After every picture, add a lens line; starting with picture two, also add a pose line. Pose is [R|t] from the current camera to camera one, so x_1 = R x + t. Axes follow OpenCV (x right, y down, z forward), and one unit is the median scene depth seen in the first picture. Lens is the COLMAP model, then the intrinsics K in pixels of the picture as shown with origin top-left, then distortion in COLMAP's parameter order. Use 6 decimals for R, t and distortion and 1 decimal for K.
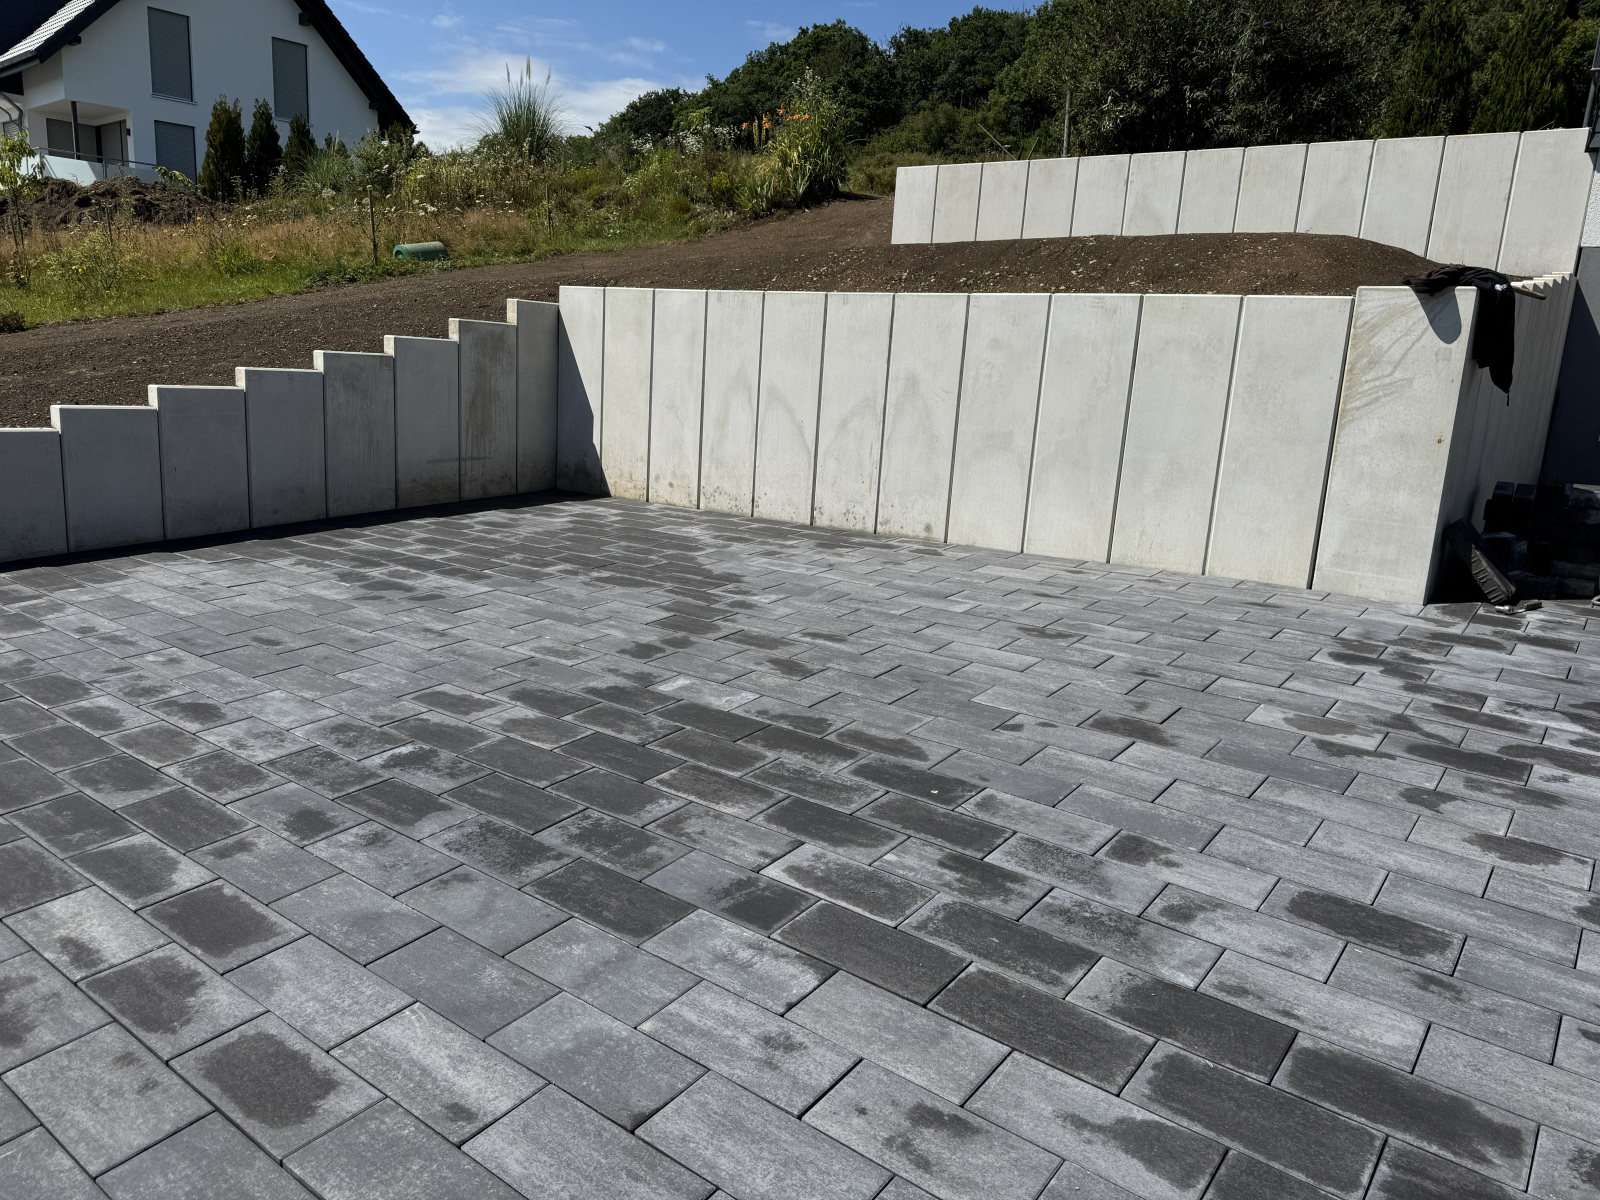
lens RADIAL K [[1159.3, 0, 800.0], [0, 1159.3, 600.0], [0, 0, 1]] dist [0.036736, -0.026824]
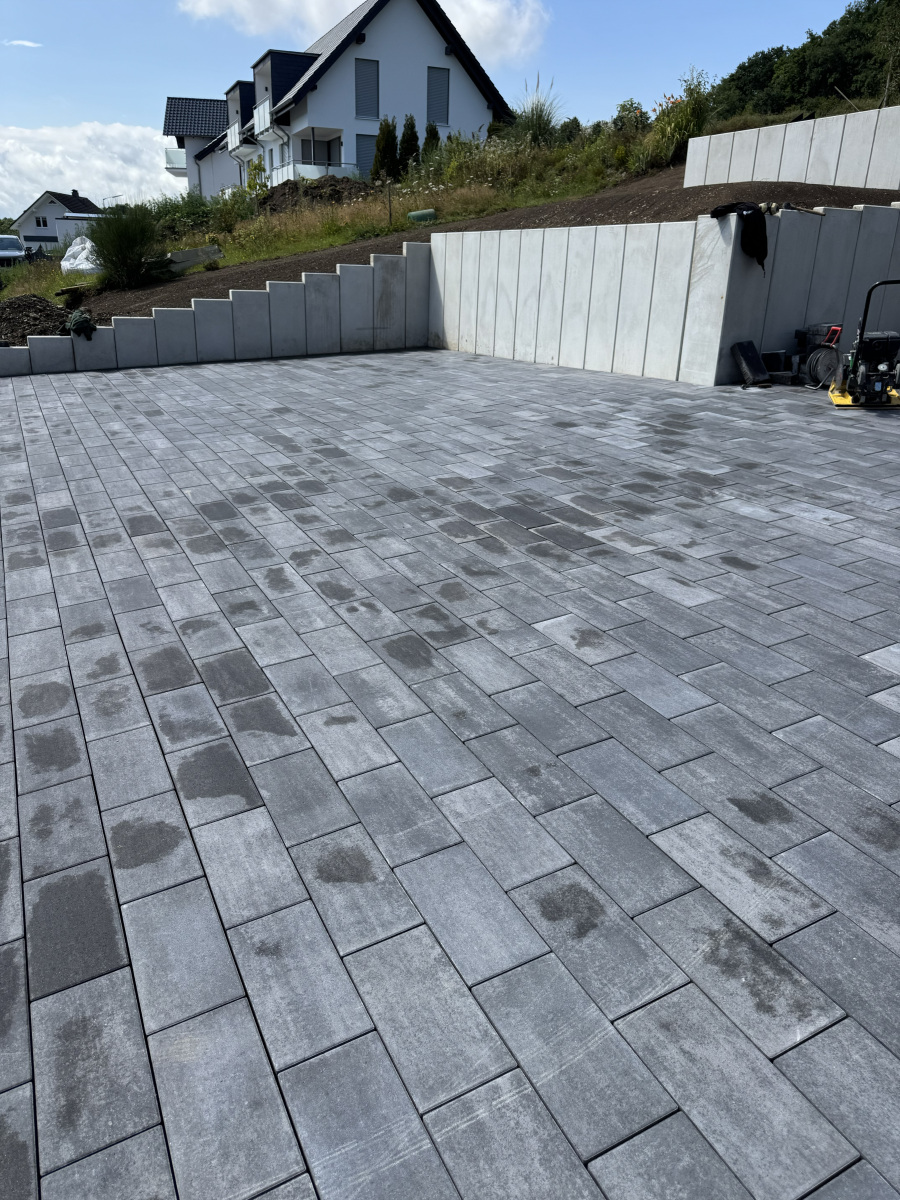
lens RADIAL K [[869.5, 0, 450.0], [0, 869.5, 600.0], [0, 0, 1]] dist [0.036736, -0.026824]
pose [[0.903086, 0.120457, -0.412221, 0.279789], [-0.061972, 0.986365, 0.152461, 0.057620], [0.424965, -0.112139, 0.898237, -0.192464]]
